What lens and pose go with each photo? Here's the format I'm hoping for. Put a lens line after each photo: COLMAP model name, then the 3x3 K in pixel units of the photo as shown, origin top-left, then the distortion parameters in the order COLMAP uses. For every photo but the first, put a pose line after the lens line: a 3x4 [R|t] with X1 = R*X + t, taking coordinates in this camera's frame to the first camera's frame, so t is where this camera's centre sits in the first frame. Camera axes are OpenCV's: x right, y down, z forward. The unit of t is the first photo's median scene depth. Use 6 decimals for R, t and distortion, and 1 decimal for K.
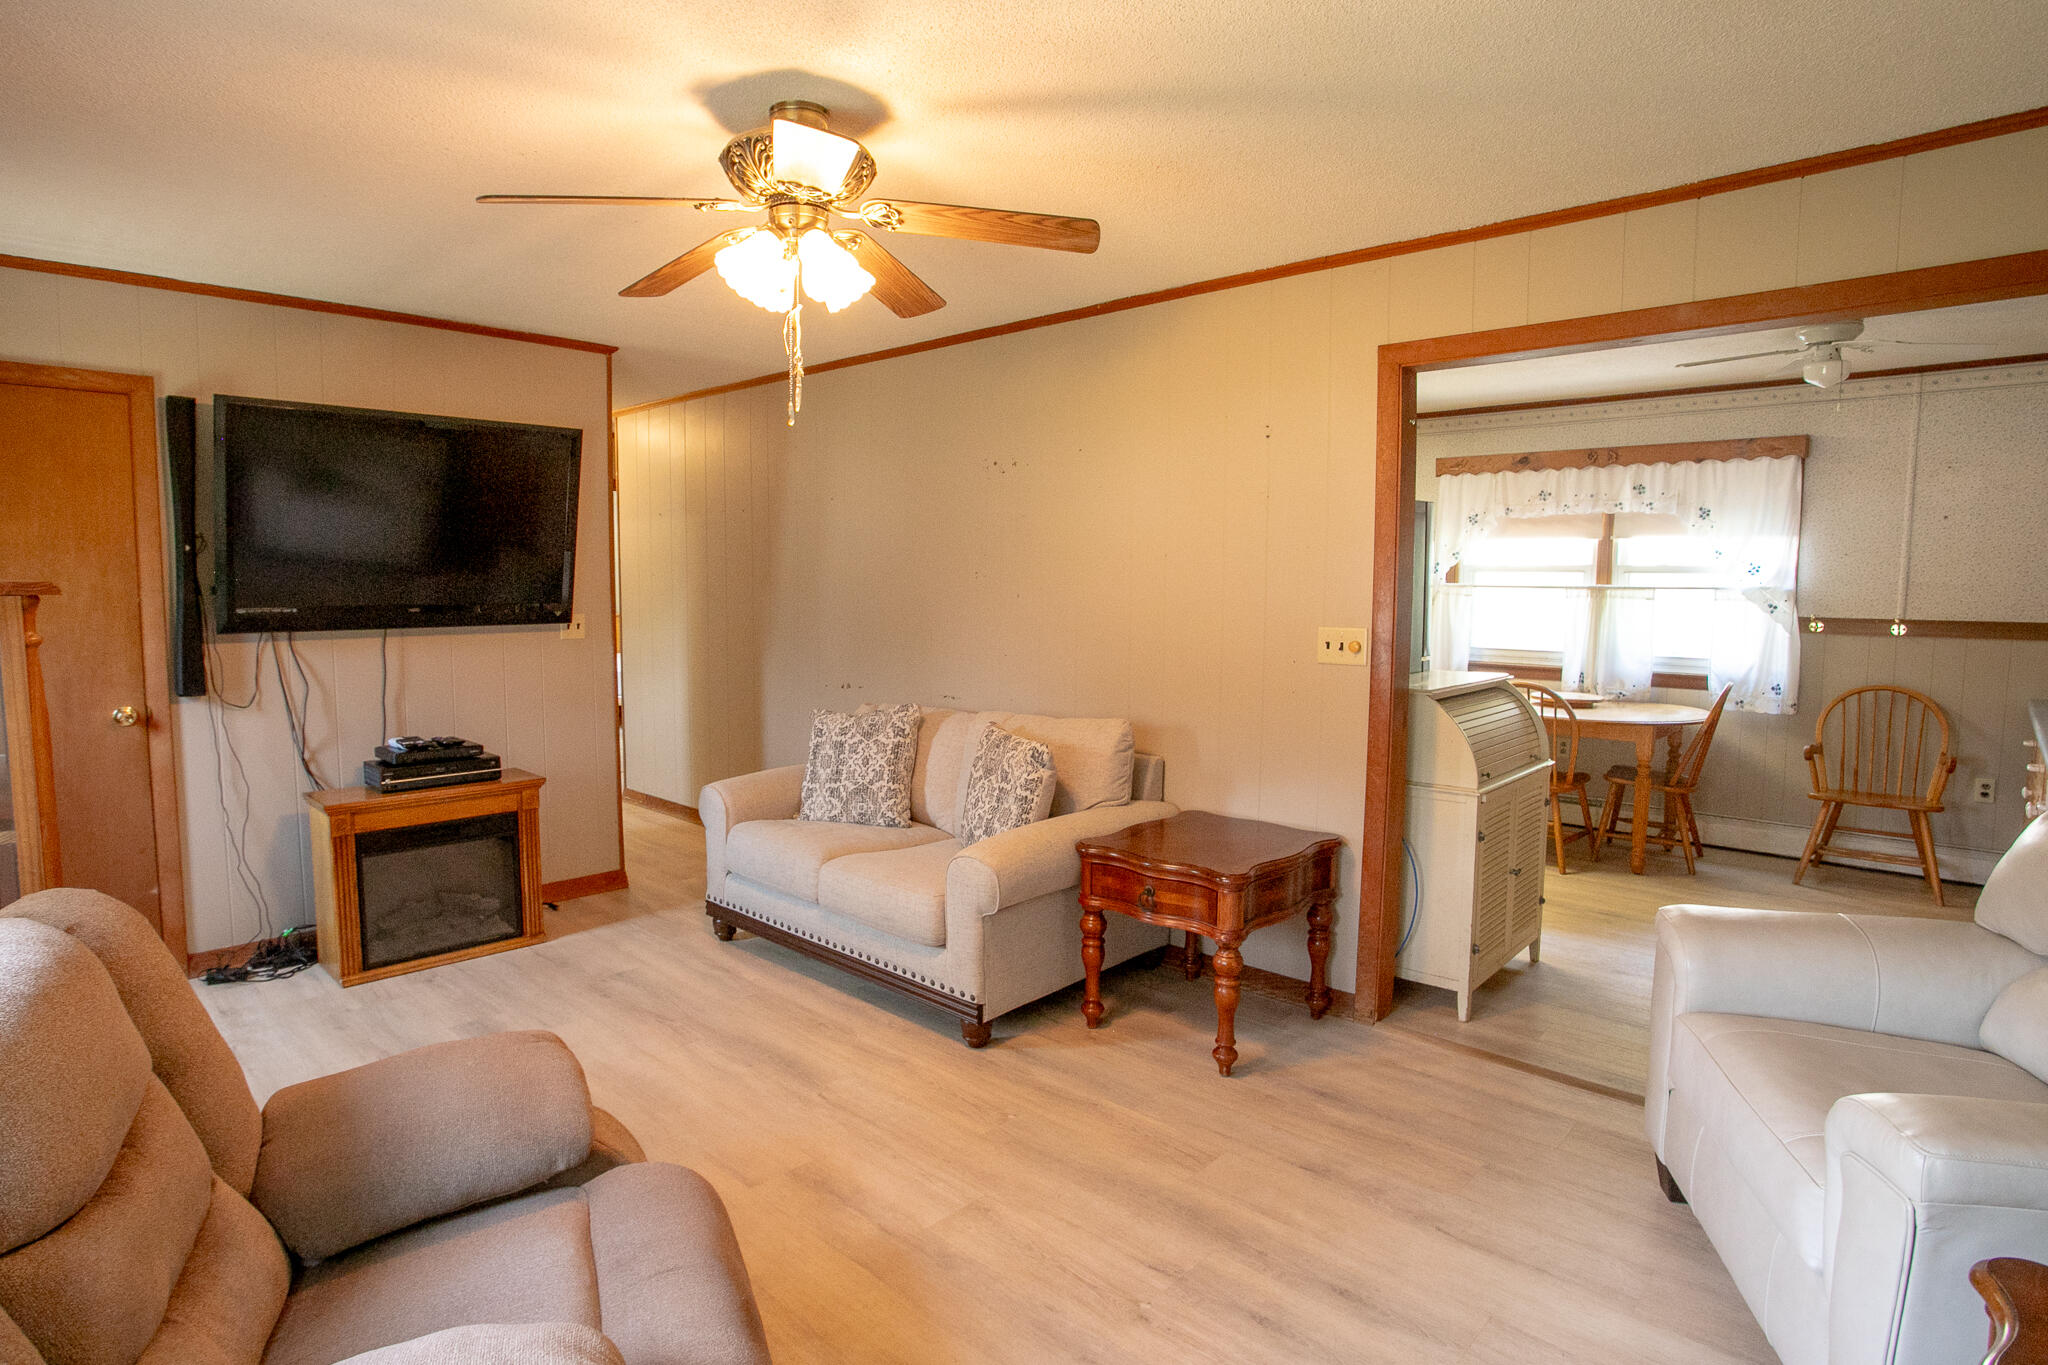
lens RADIAL K [[1030.6, 0, 1007.8], [0, 1030.6, 677.2], [0, 0, 1]] dist [-0.044826, 0.001715]
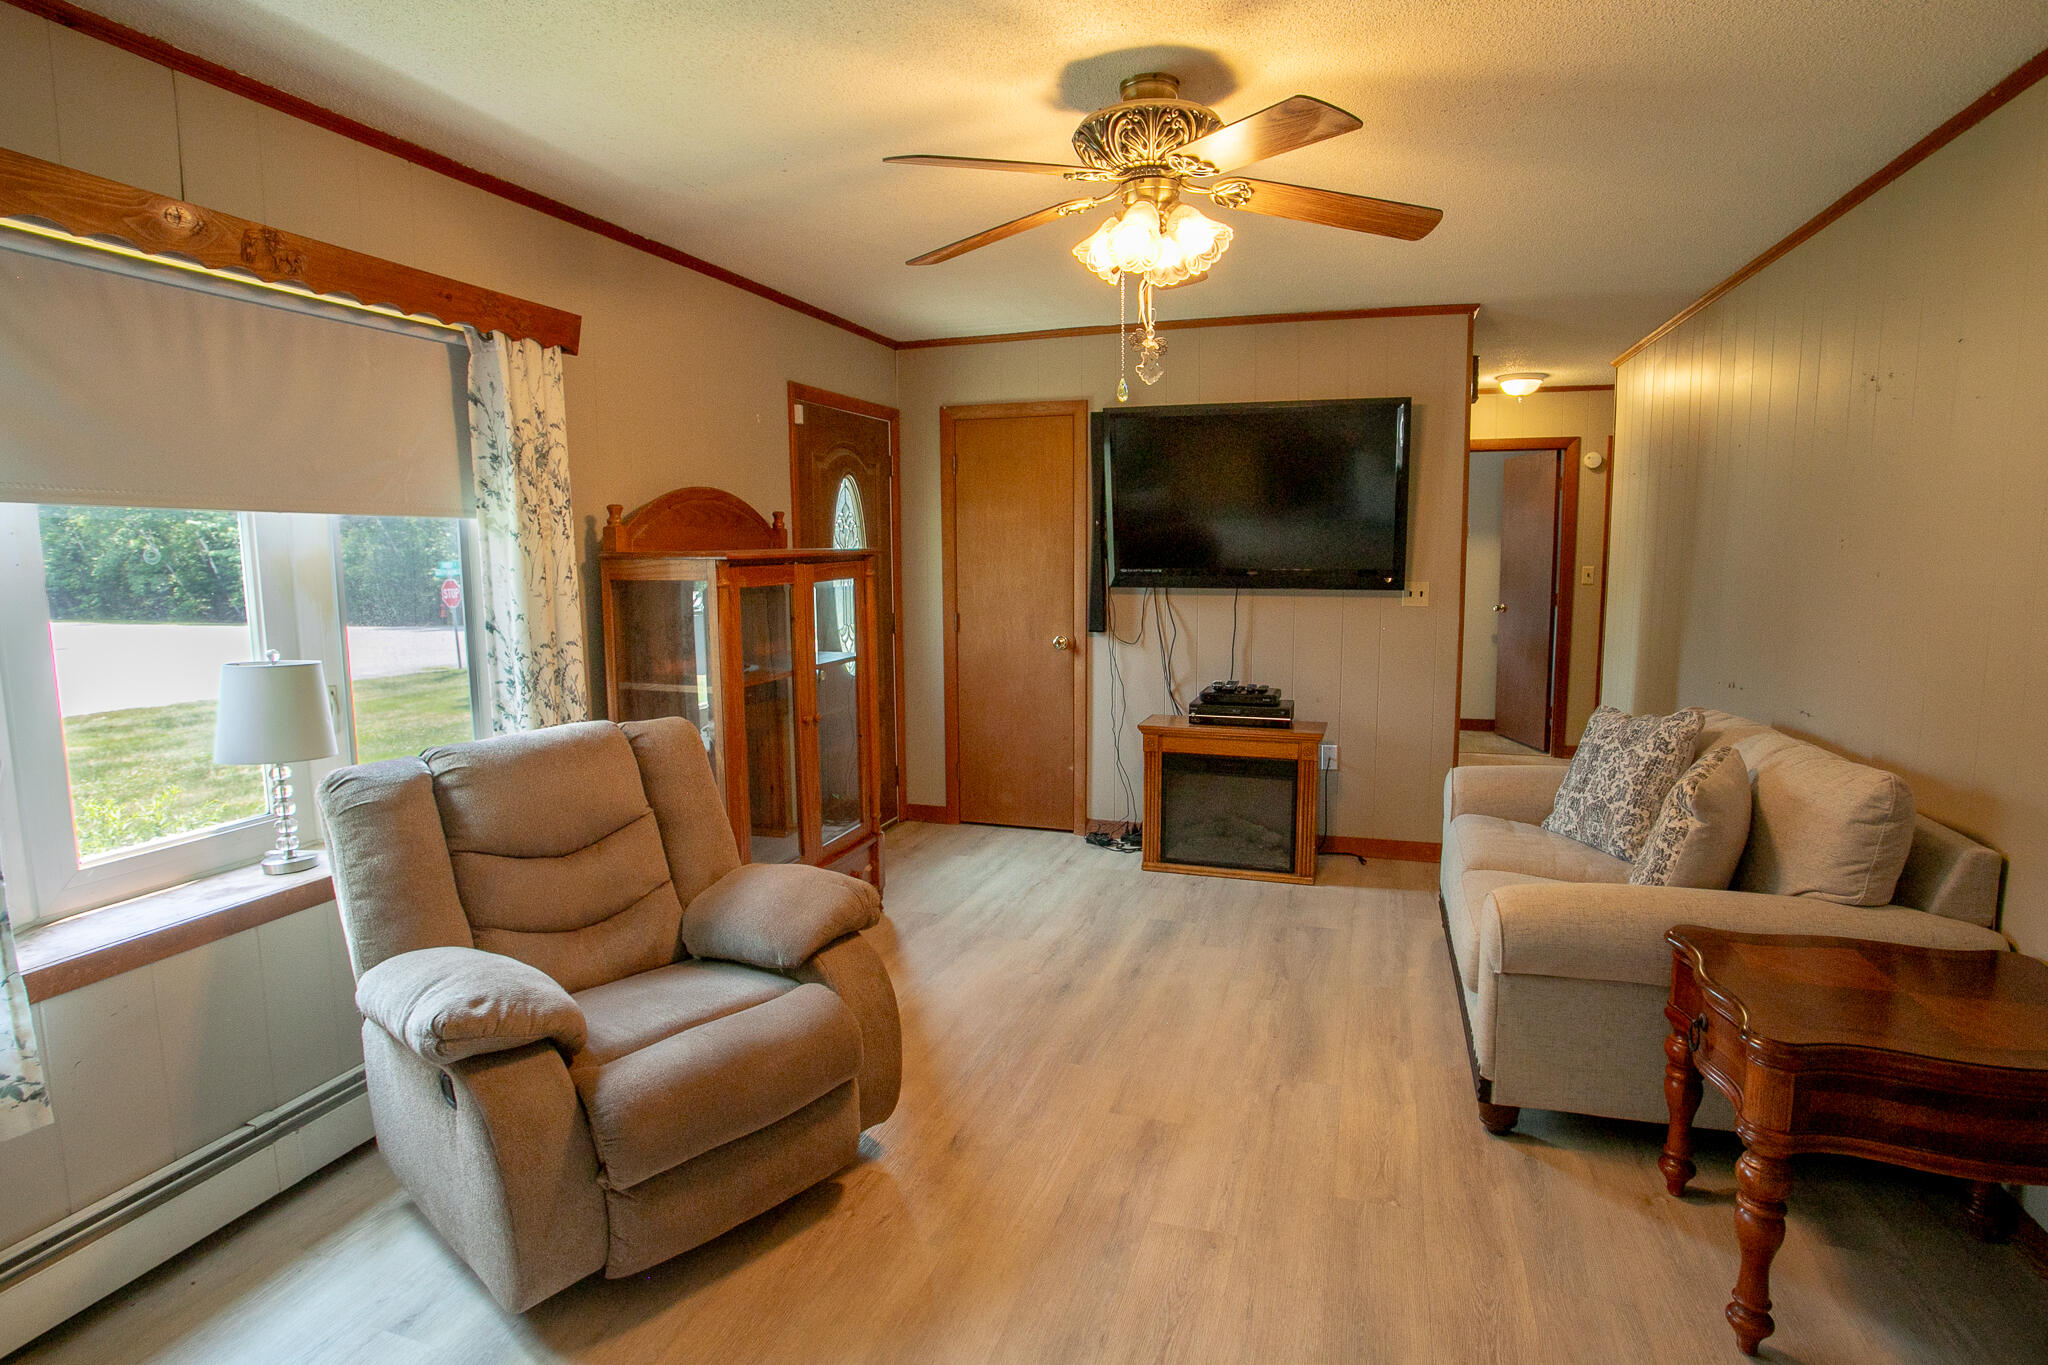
lens RADIAL K [[1030.6, 0, 1016.4], [0, 1030.6, 675.8], [0, 0, 1]] dist [-0.044826, 0.001715]
pose [[0.471439, 0.105348, -0.875584, 0.358599], [-0.077331, 0.993953, 0.077953, -0.022281], [0.878502, 0.030960, 0.476735, 0.224633]]
